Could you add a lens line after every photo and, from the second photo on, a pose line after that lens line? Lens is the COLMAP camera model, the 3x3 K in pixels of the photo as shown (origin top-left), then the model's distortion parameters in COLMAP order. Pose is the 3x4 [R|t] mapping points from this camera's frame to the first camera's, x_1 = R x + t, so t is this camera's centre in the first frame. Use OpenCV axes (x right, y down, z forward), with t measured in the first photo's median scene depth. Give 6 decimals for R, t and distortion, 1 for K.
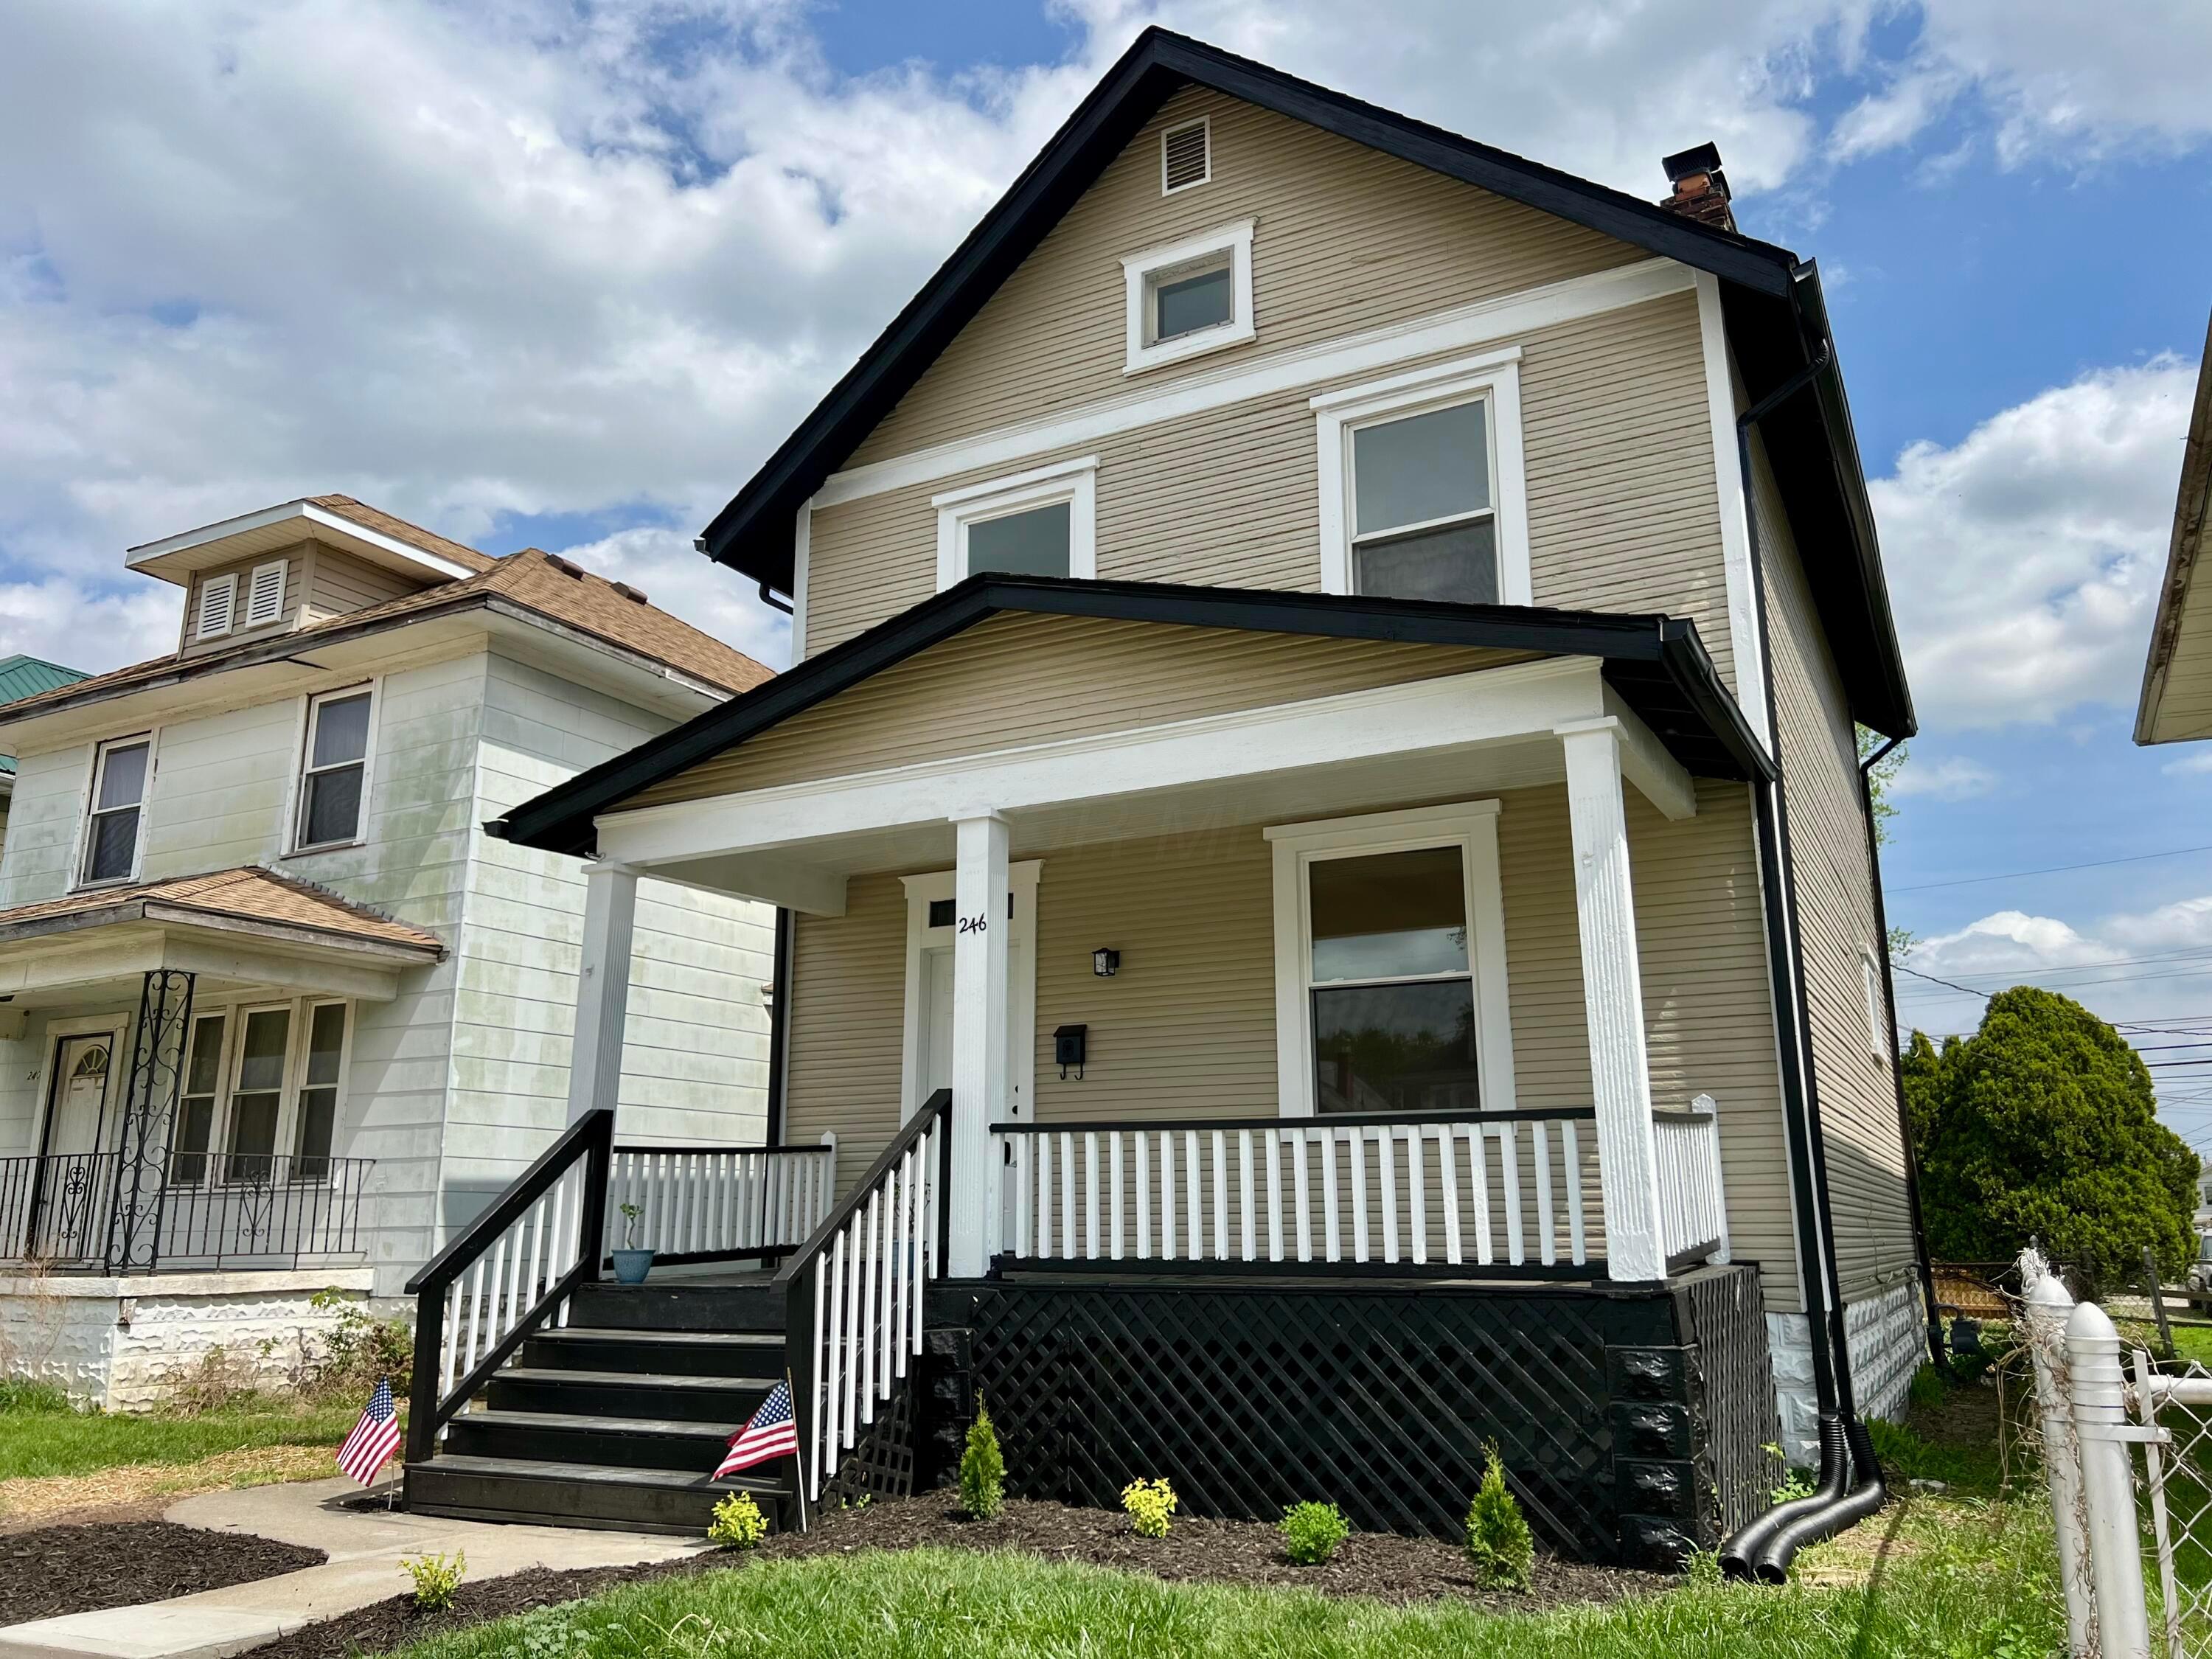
lens RADIAL K [[1643.0, 0, 1119.9], [0, 1643.0, 829.1], [0, 0, 1]] dist [0.065087, -0.073474]
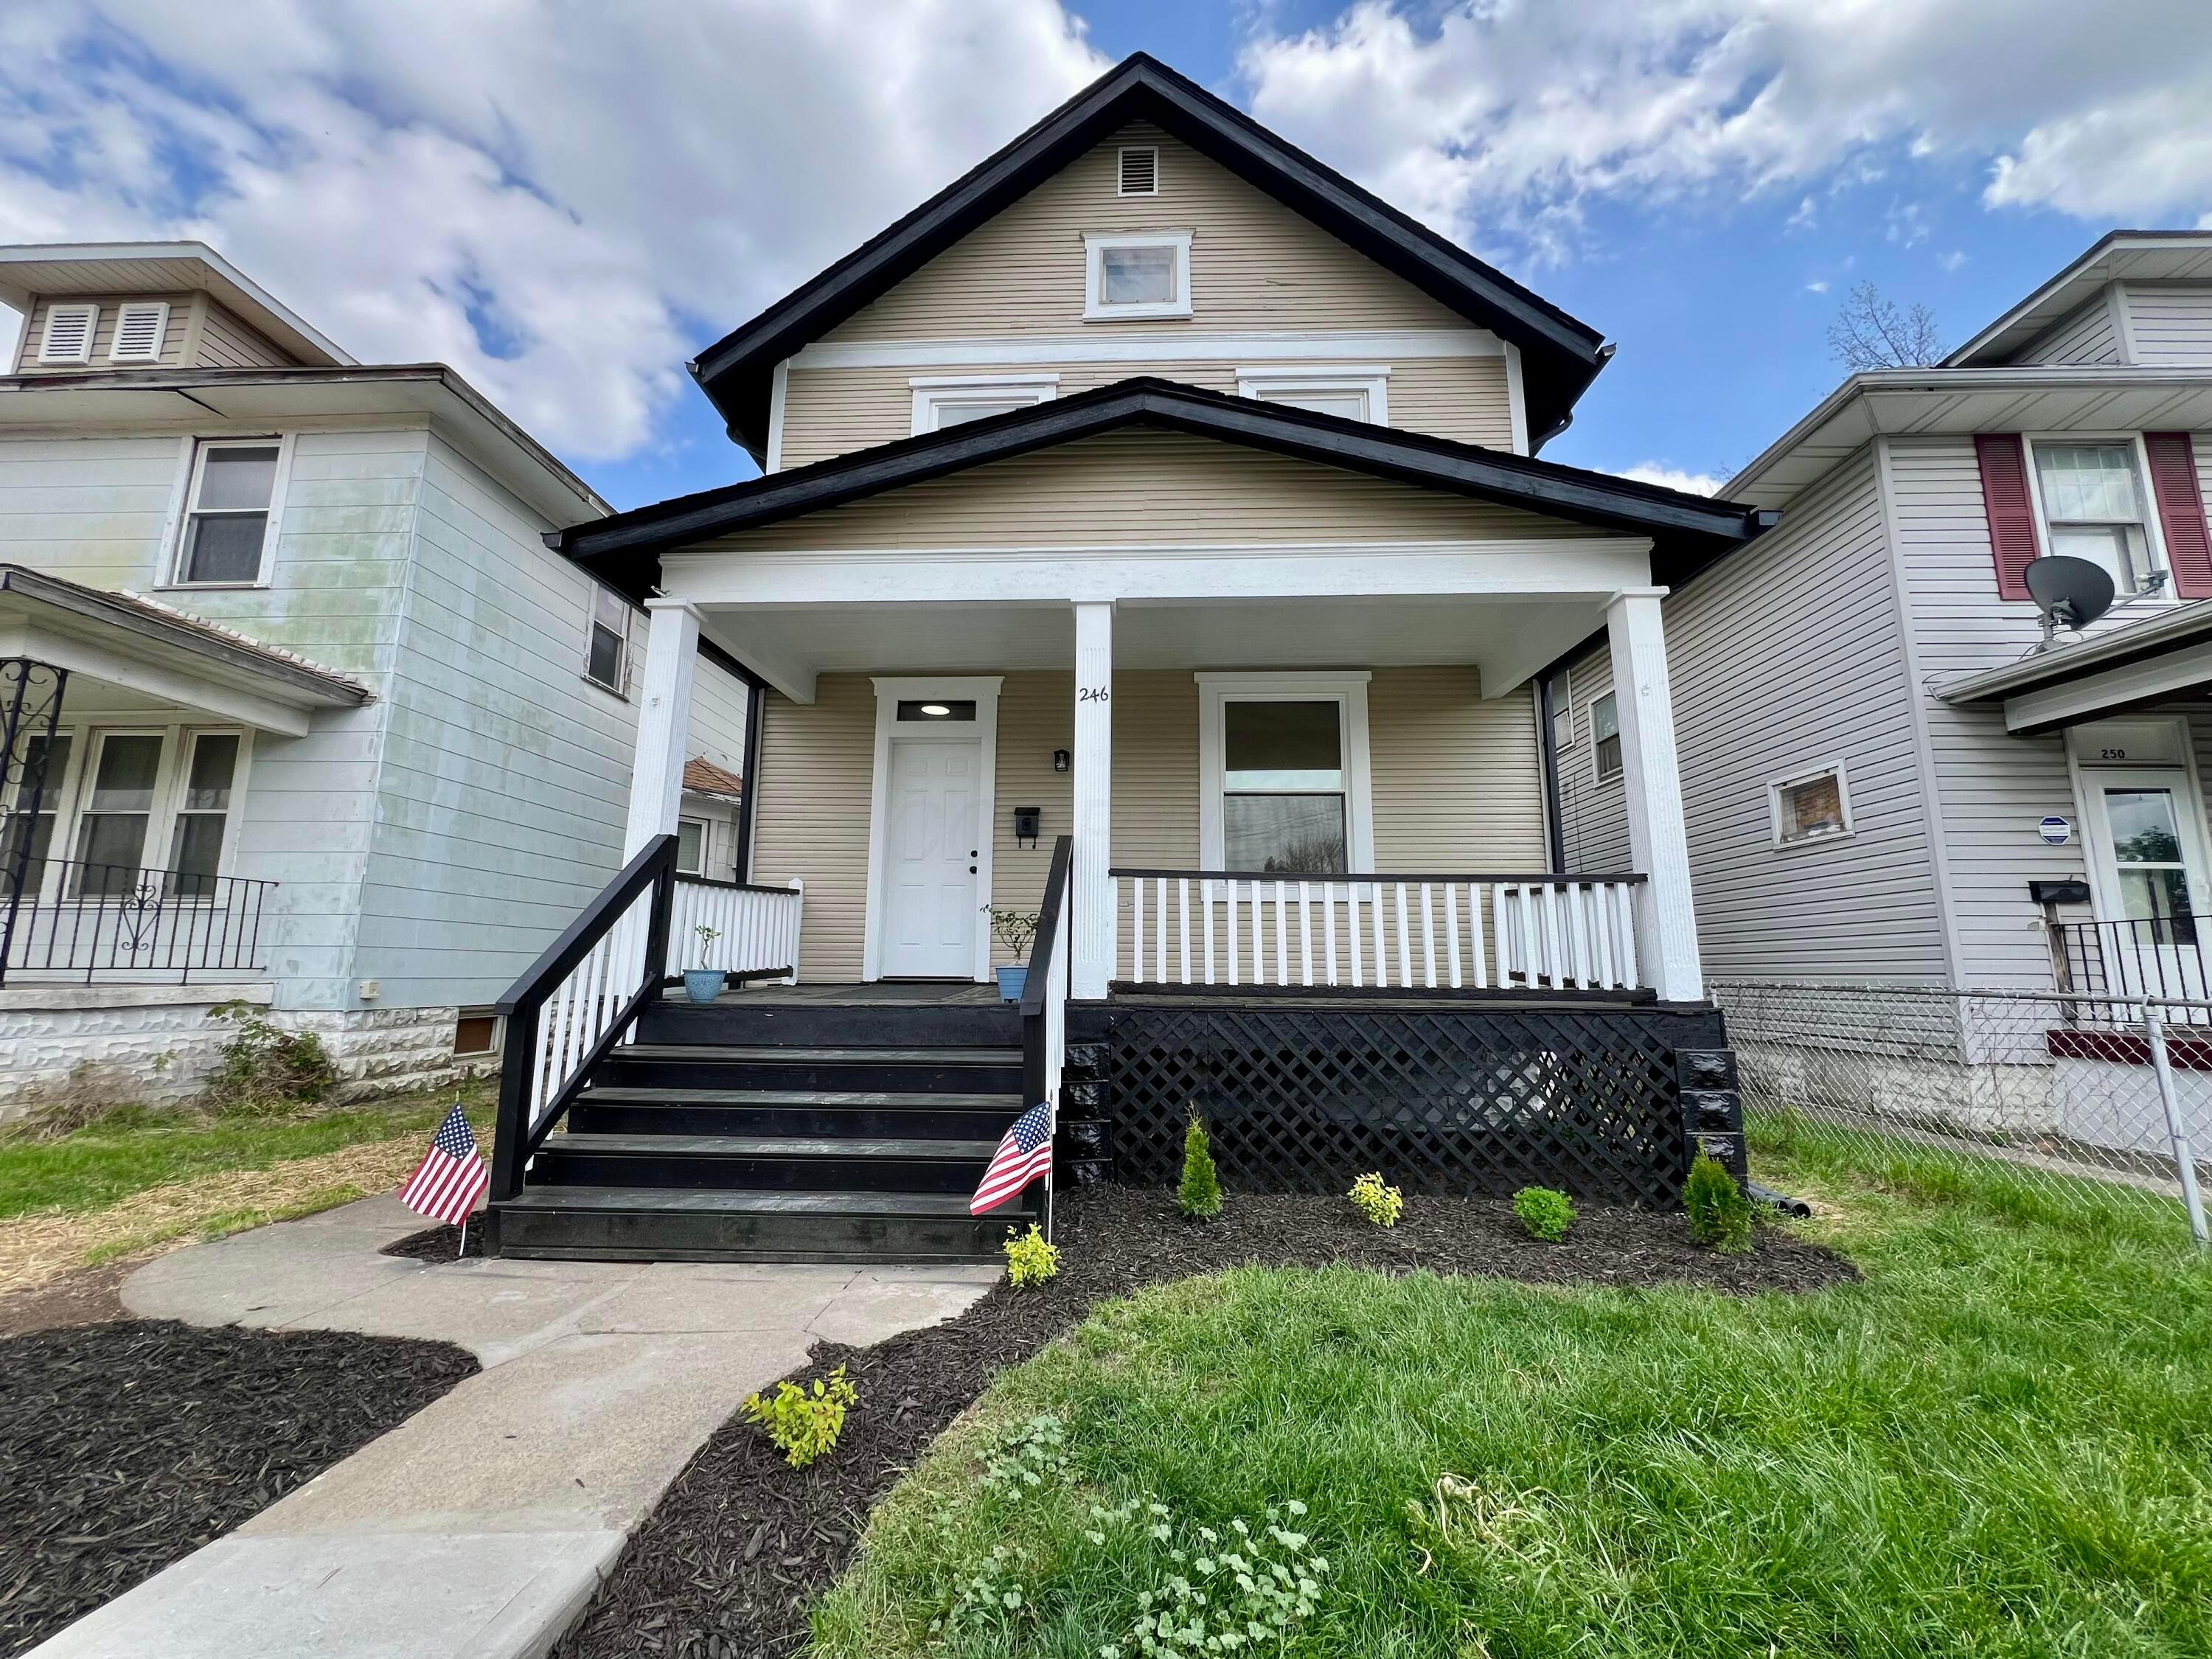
lens RADIAL K [[876.4, 0, 1106.0], [0, 876.4, 829.5], [0, 0, 1]] dist [-0.000855, 0.000430]
pose [[0.903833, 0.080652, 0.420216, -0.295653], [-0.114268, 0.991904, 0.055401, 0.104619], [-0.412346, -0.098091, 0.905731, 0.397215]]
